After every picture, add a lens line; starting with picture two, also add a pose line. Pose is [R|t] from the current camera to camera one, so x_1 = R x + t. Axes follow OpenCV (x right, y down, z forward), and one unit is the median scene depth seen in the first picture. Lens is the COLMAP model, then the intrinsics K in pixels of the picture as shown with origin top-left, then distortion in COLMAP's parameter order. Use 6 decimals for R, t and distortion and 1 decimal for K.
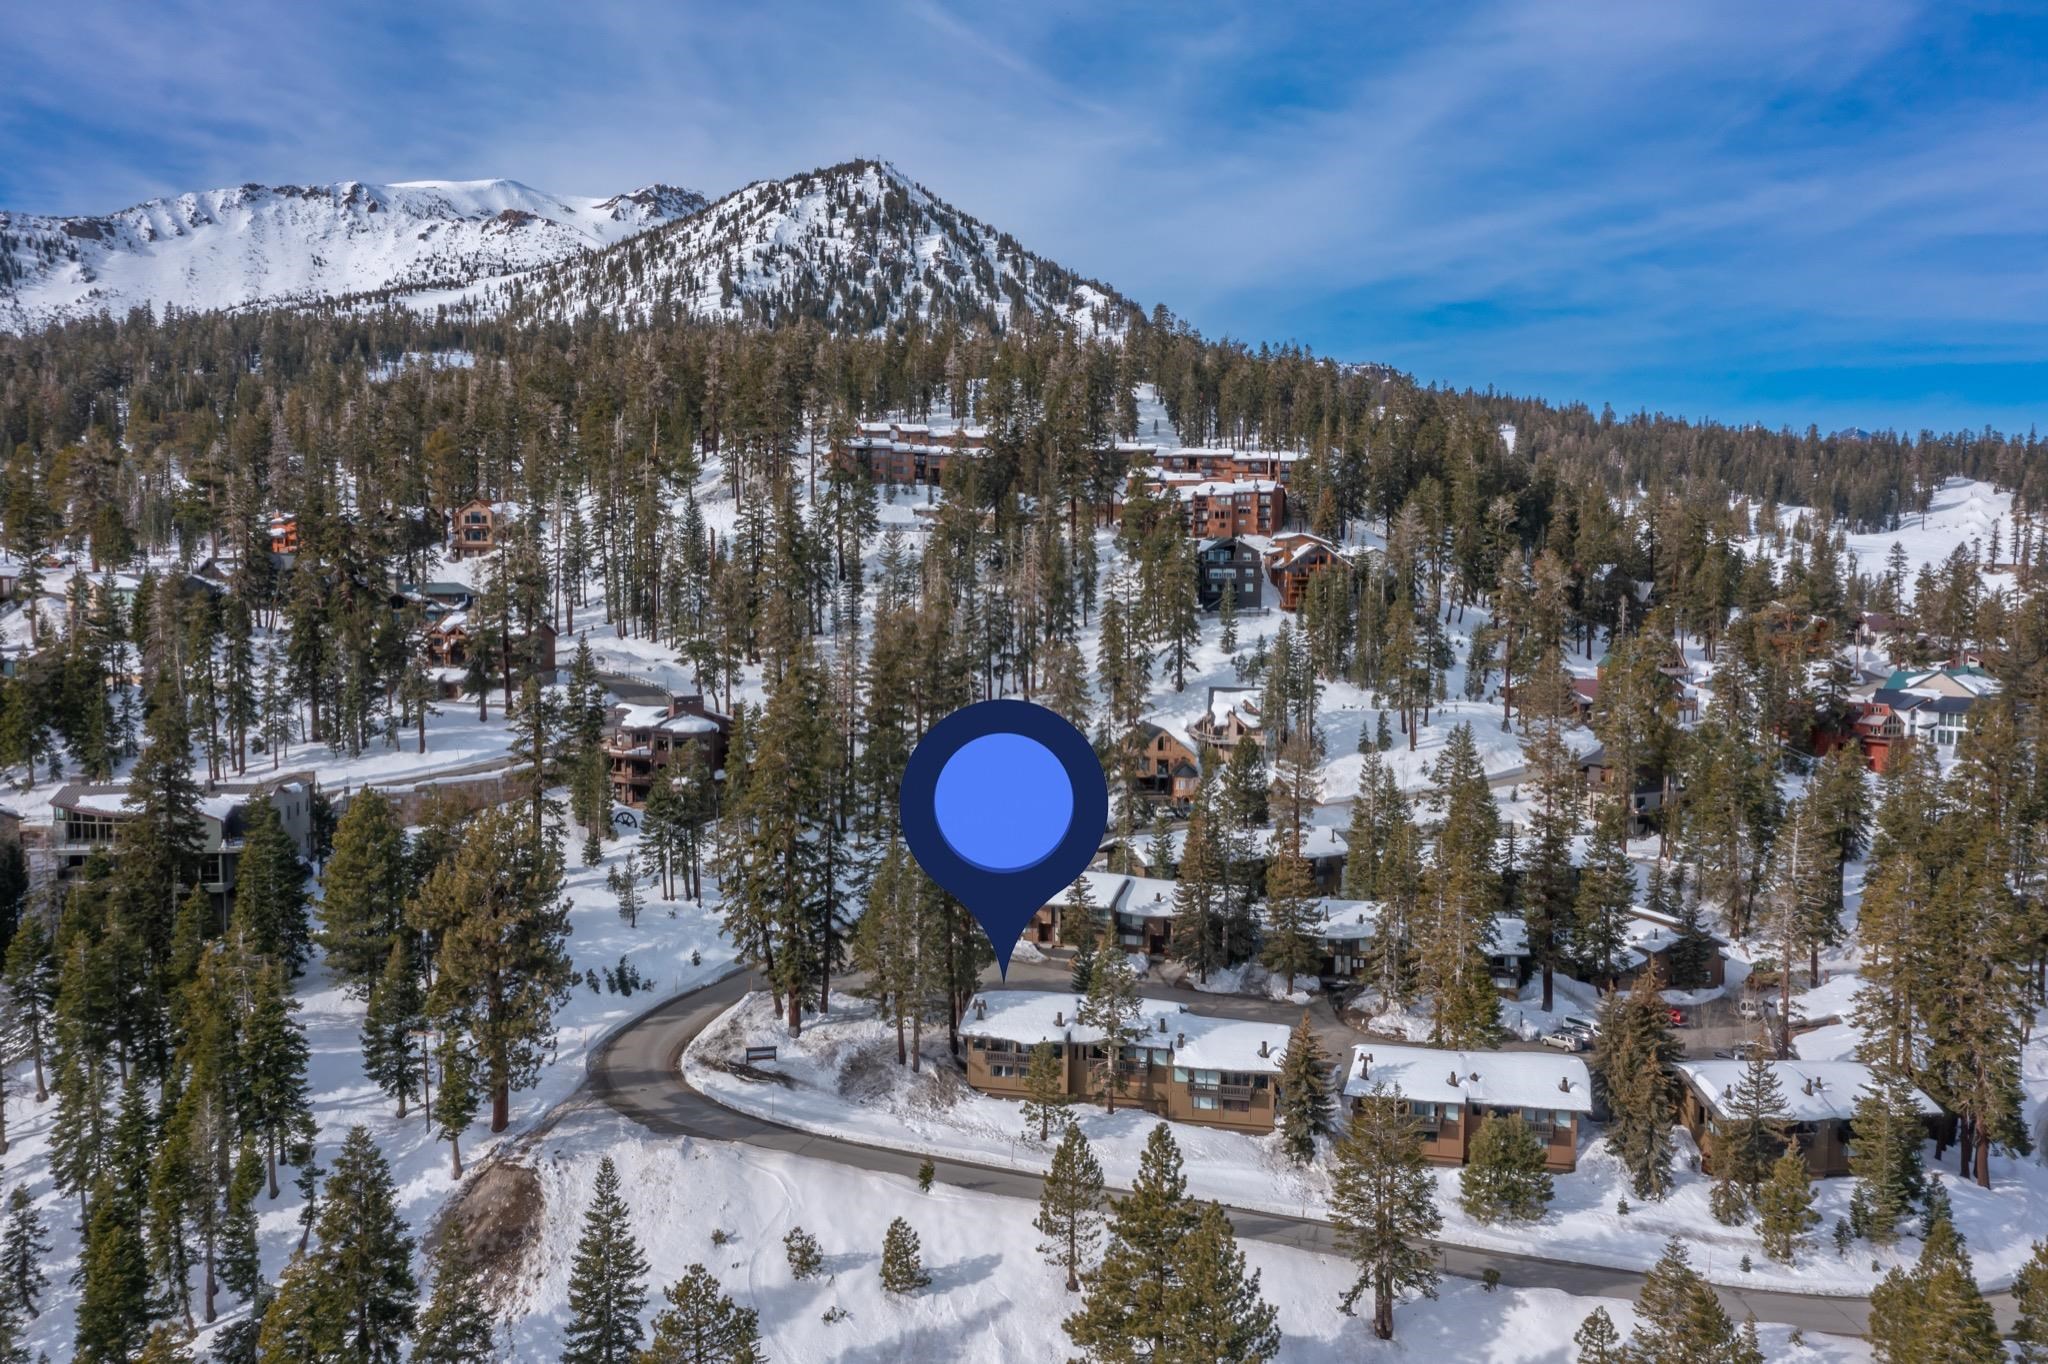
lens RADIAL K [[1669.5, 0, 1024.0], [0, 1669.5, 682.0], [0, 0, 1]] dist [-0.016824, 0.169639]
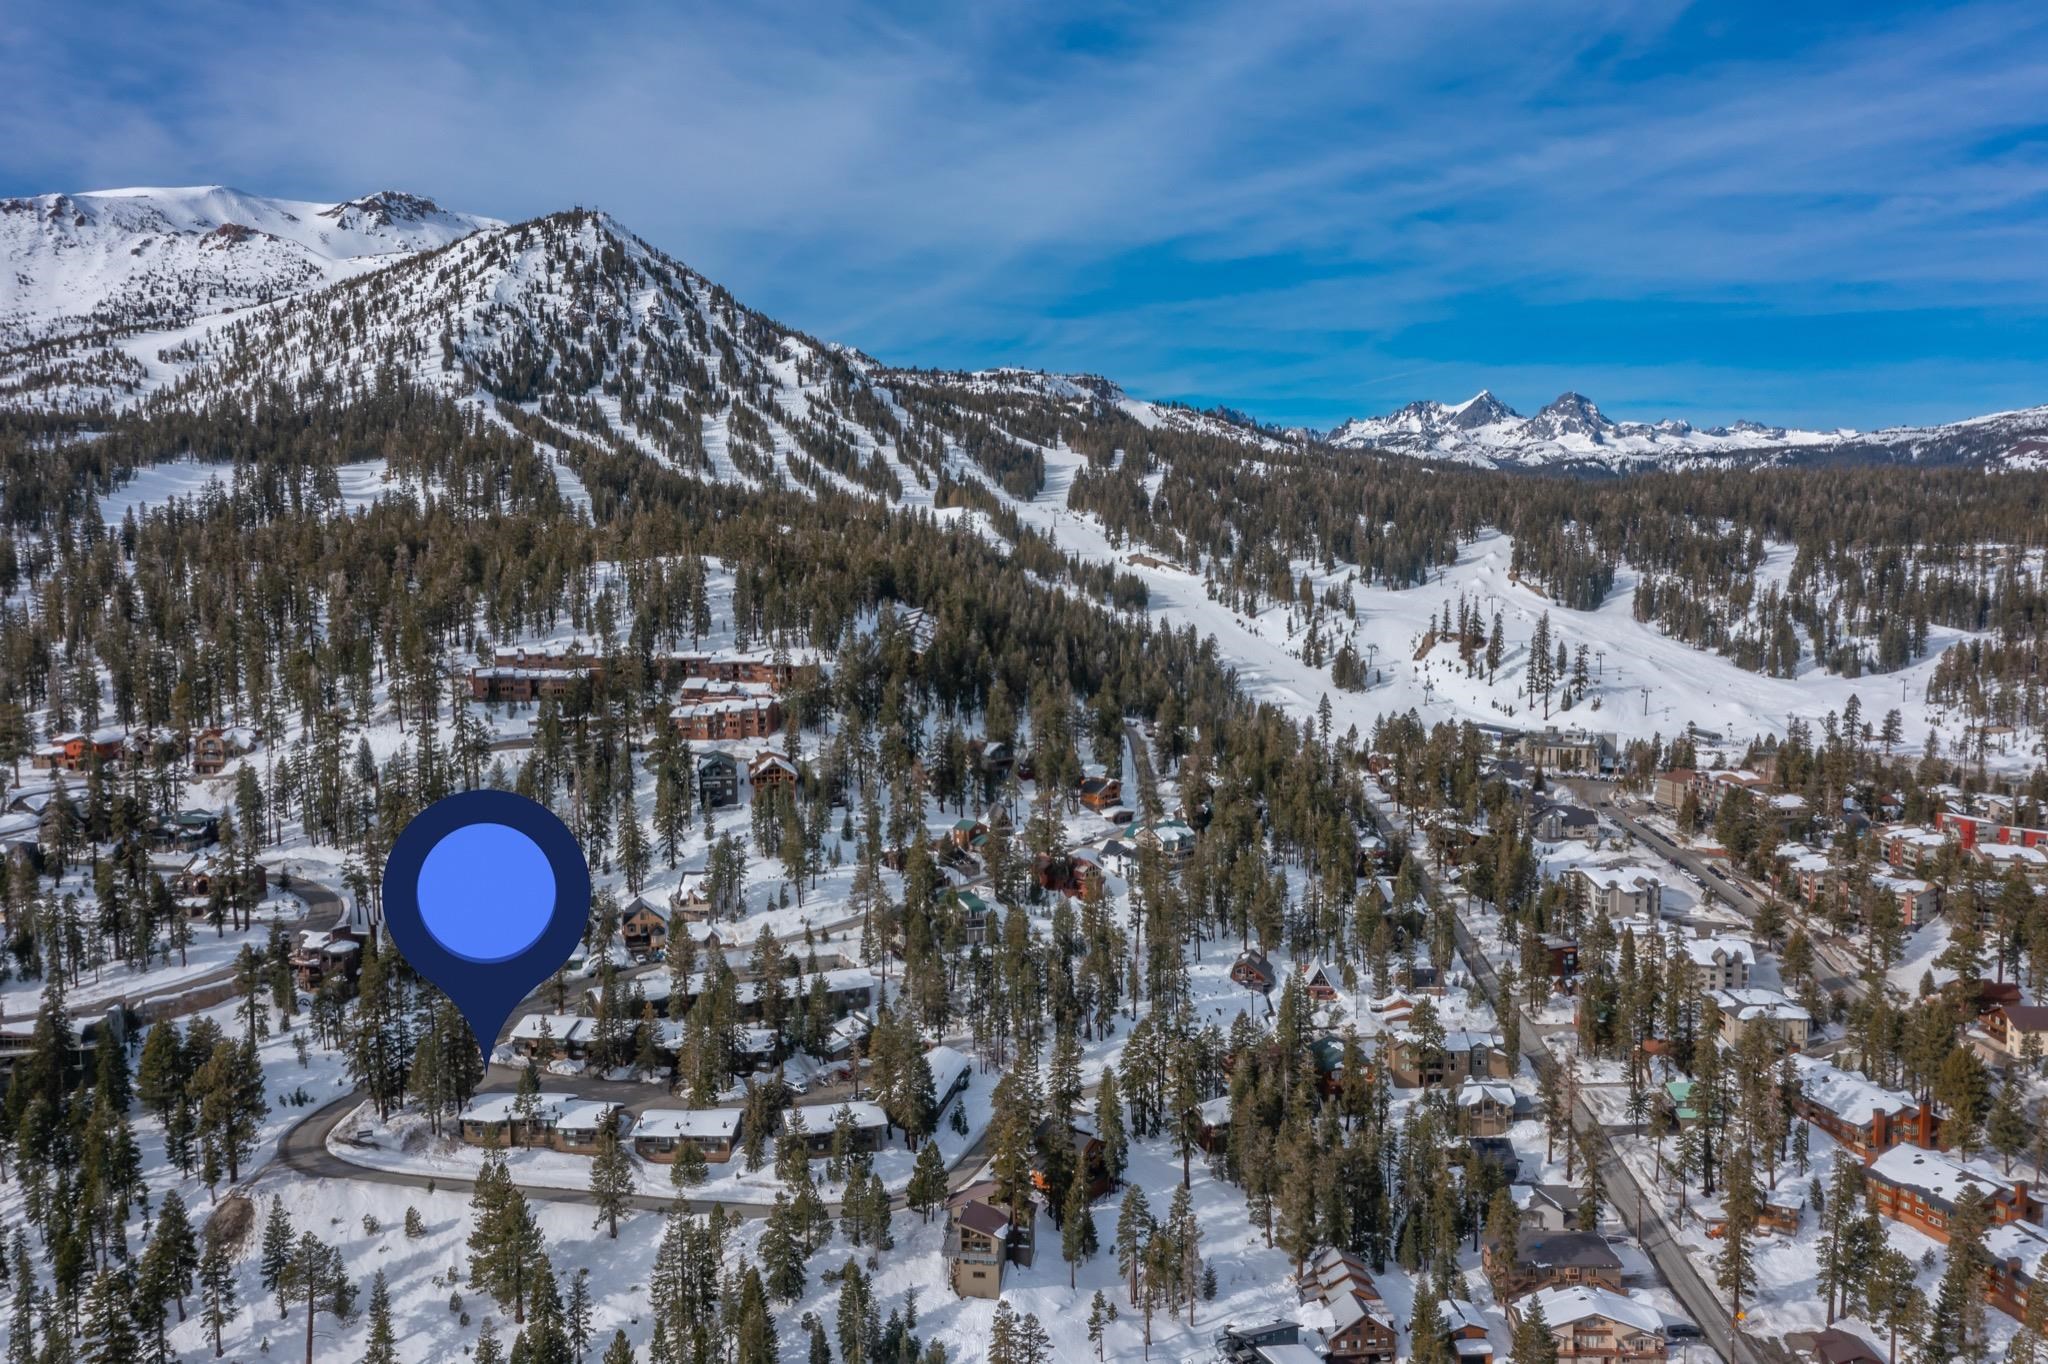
lens RADIAL K [[1647.4, 0, 1024.0], [0, 1647.4, 682.0], [0, 0, 1]] dist [0.028849, 0.040105]
pose [[0.990221, -0.030132, 0.136214, 0.035330], [0.027354, 0.999379, 0.022223, -0.033085], [-0.136799, -0.018280, 0.990430, -0.105535]]
